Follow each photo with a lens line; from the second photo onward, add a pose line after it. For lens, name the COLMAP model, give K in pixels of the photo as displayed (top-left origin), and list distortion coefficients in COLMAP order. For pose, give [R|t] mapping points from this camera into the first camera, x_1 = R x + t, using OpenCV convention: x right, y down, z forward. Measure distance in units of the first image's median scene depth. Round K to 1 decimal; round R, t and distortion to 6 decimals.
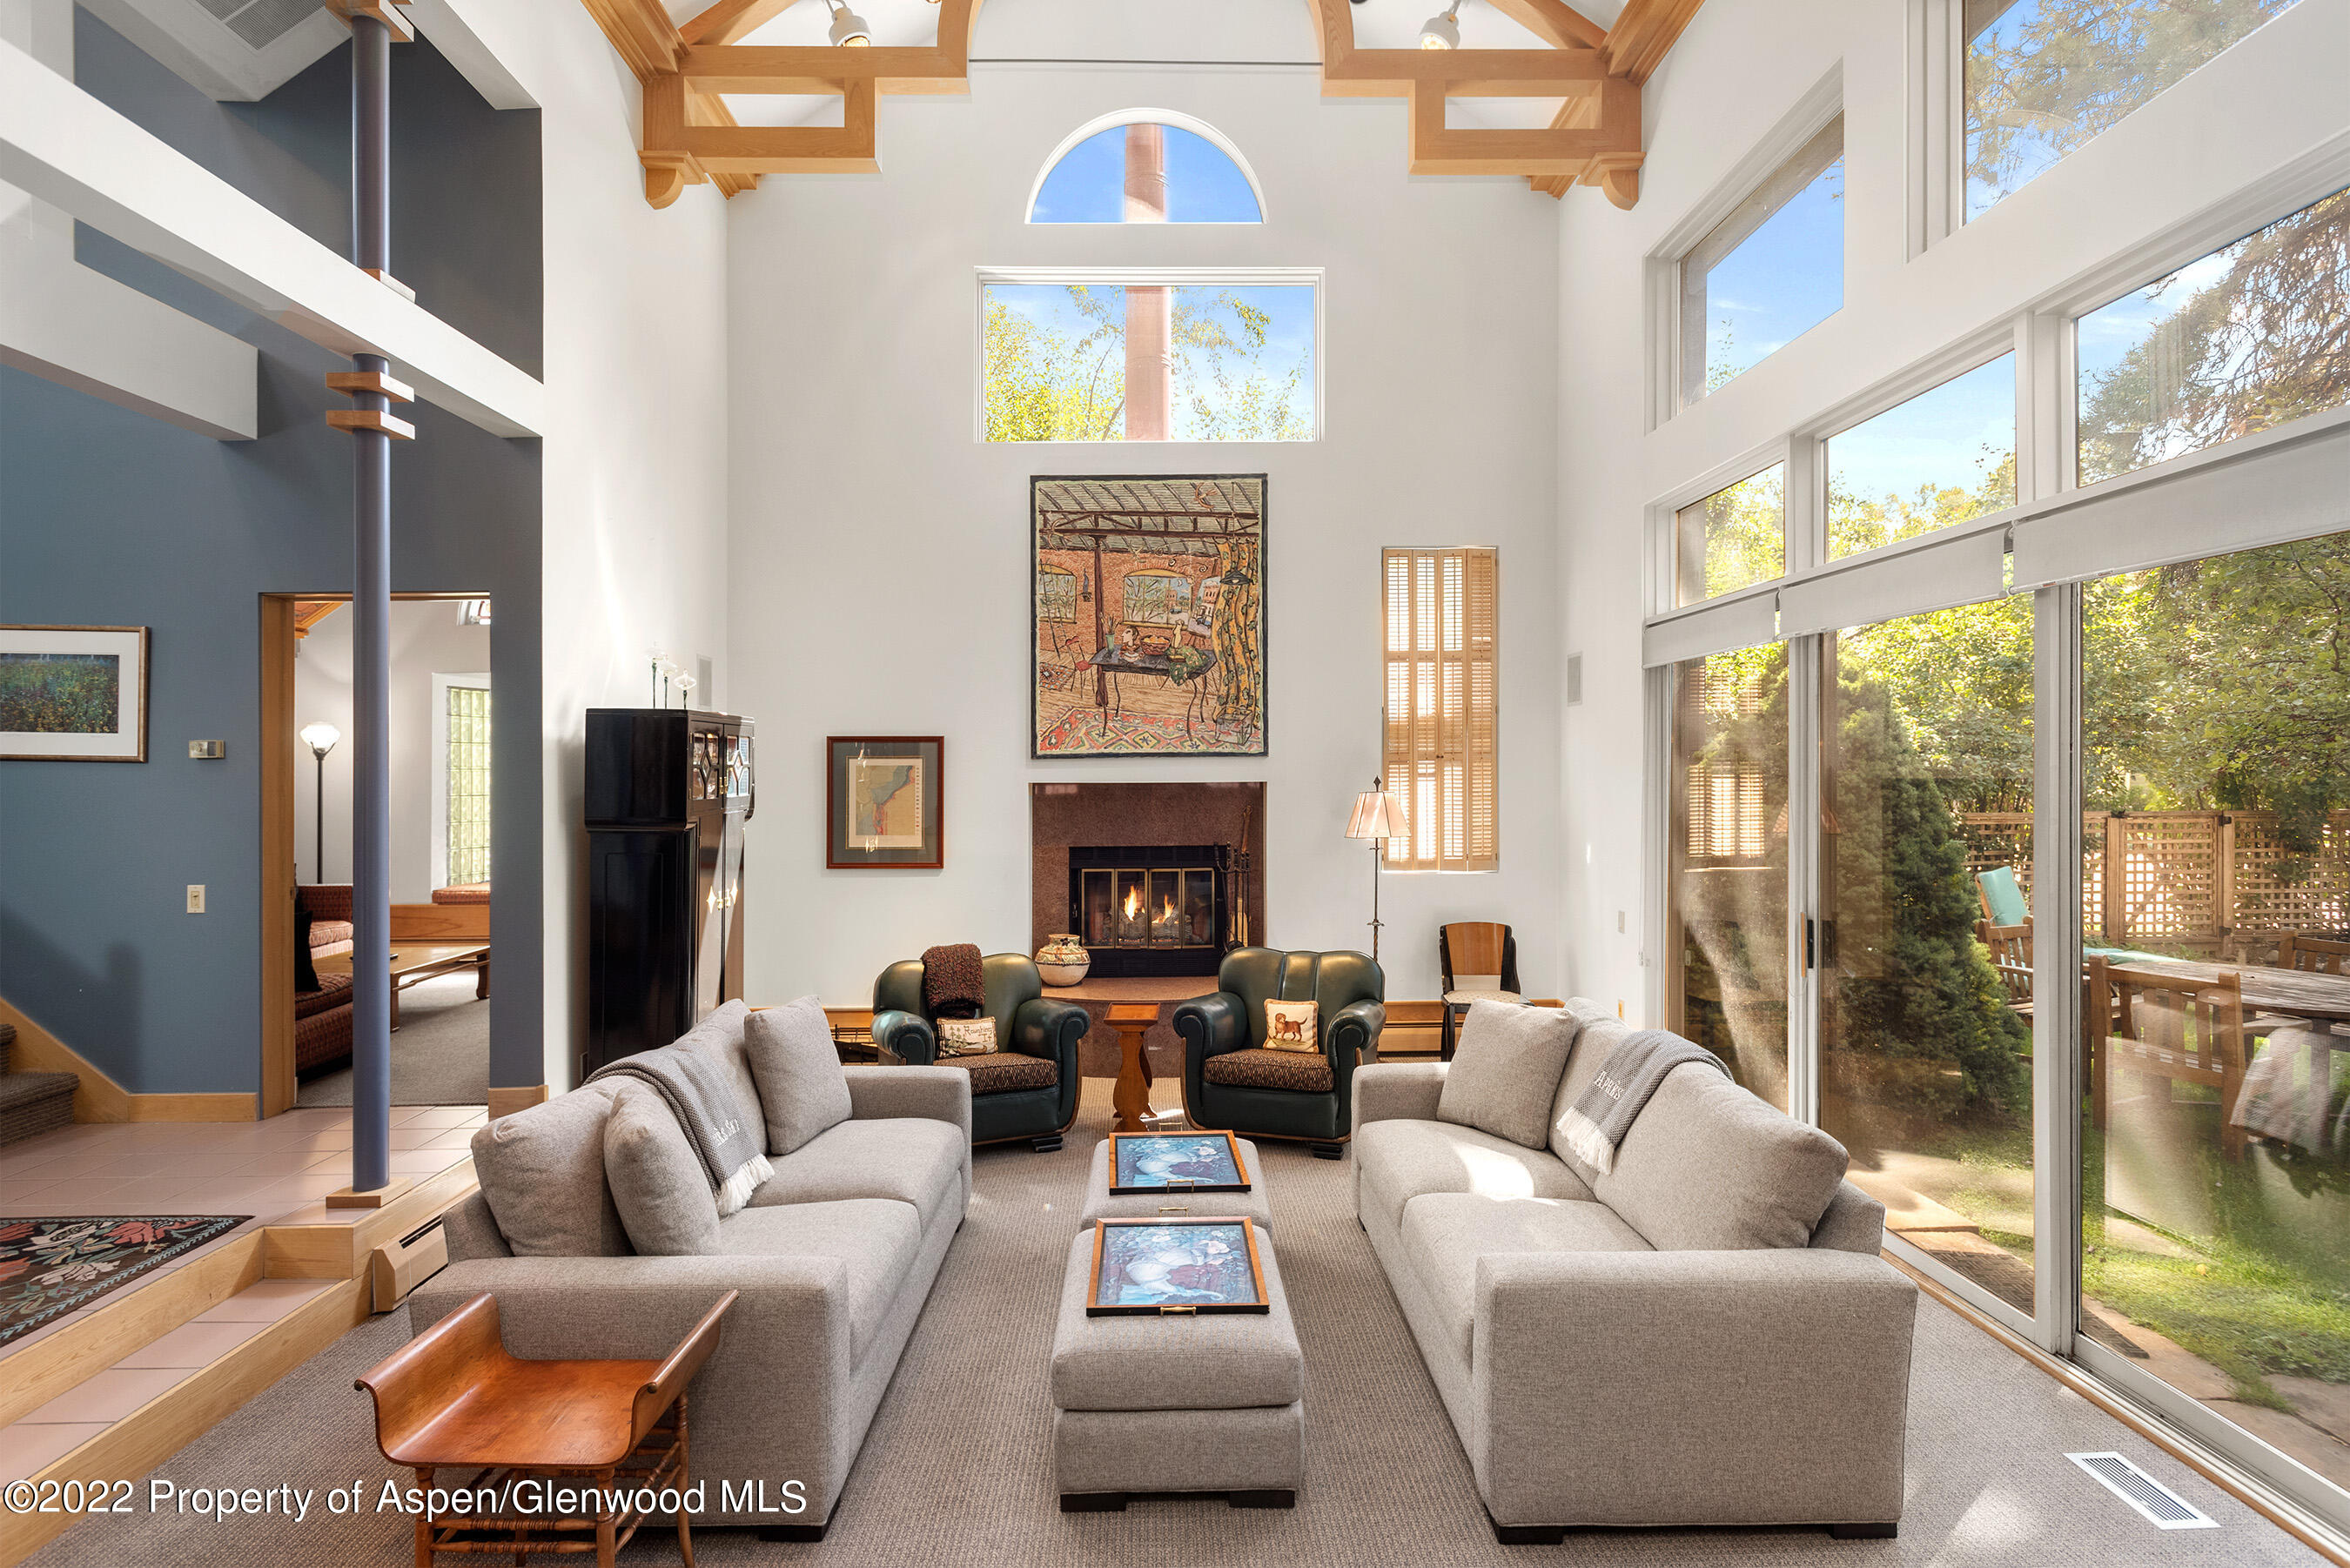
lens RADIAL K [[1217.4, 0, 1171.0], [0, 1217.4, 781.8], [0, 0, 1]] dist [-0.006059, 0.000968]
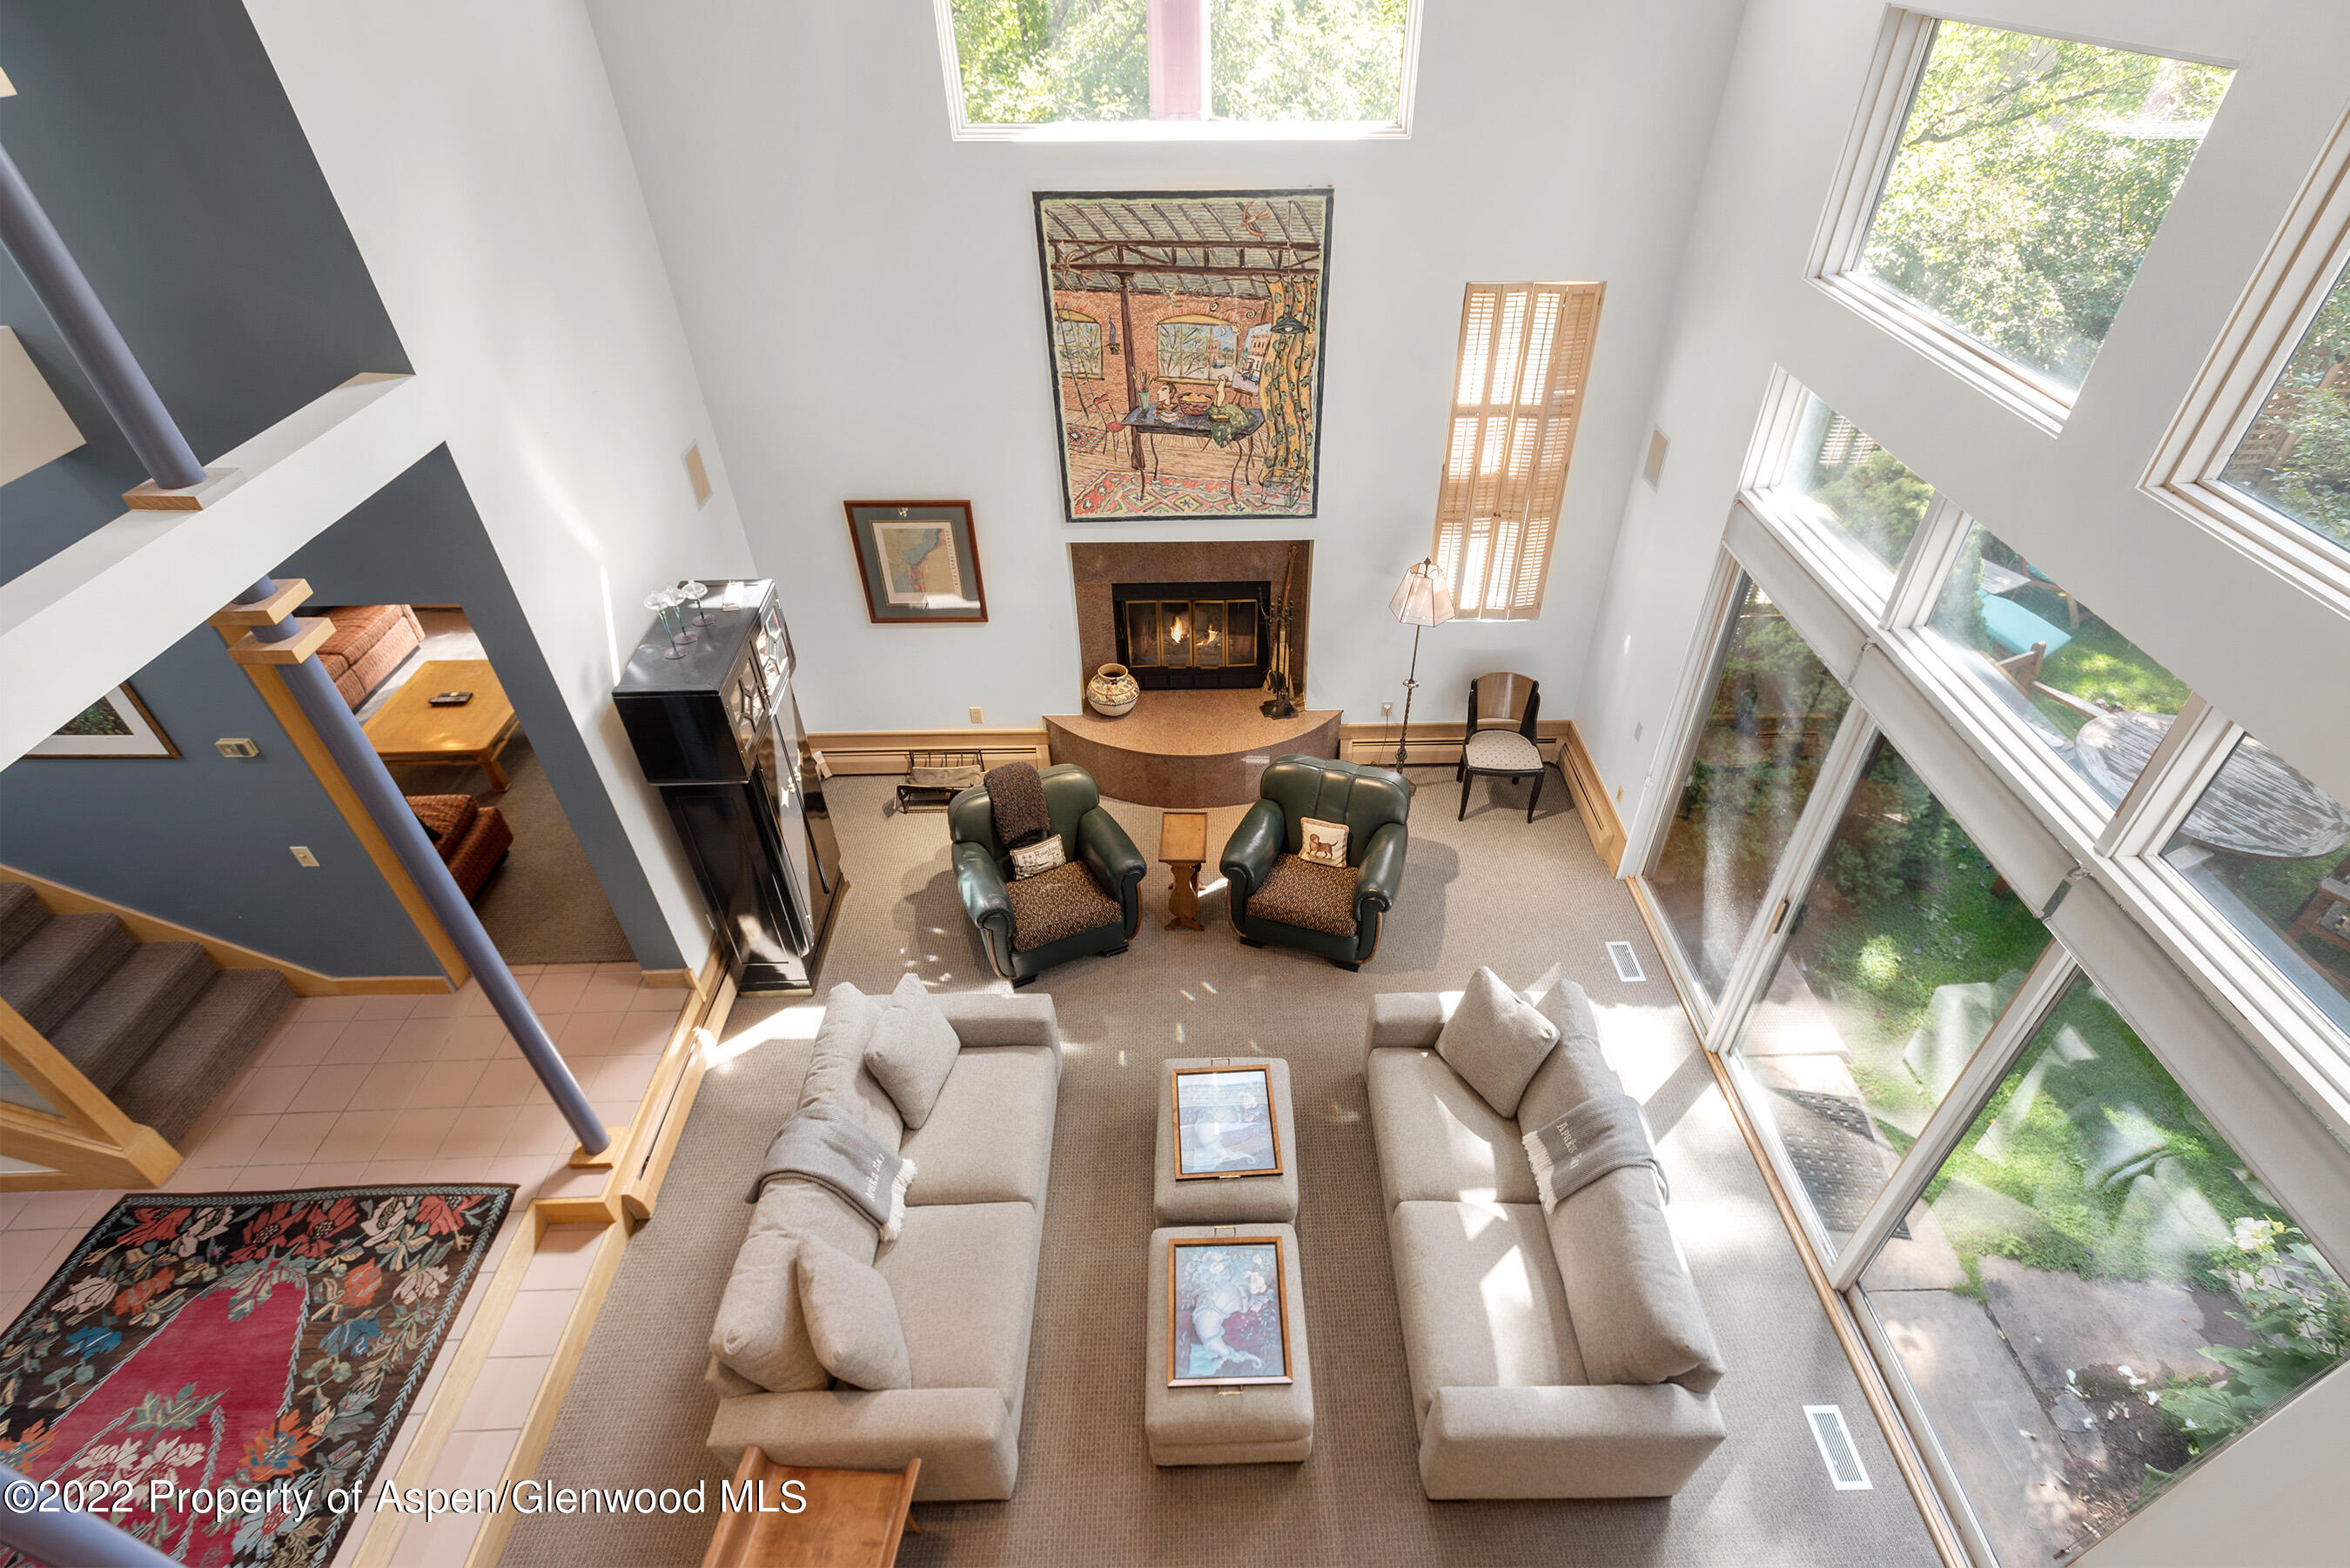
lens RADIAL K [[1097.1, 0, 1234.7], [0, 1097.1, 965.7], [0, 0, 1]] dist [0.004512, -0.001247]
pose [[0.999789, -0.010388, 0.017697, -0.002840], [-0.003581, 0.760853, 0.648914, -0.319763], [-0.020206, -0.648841, 0.760656, 0.128717]]
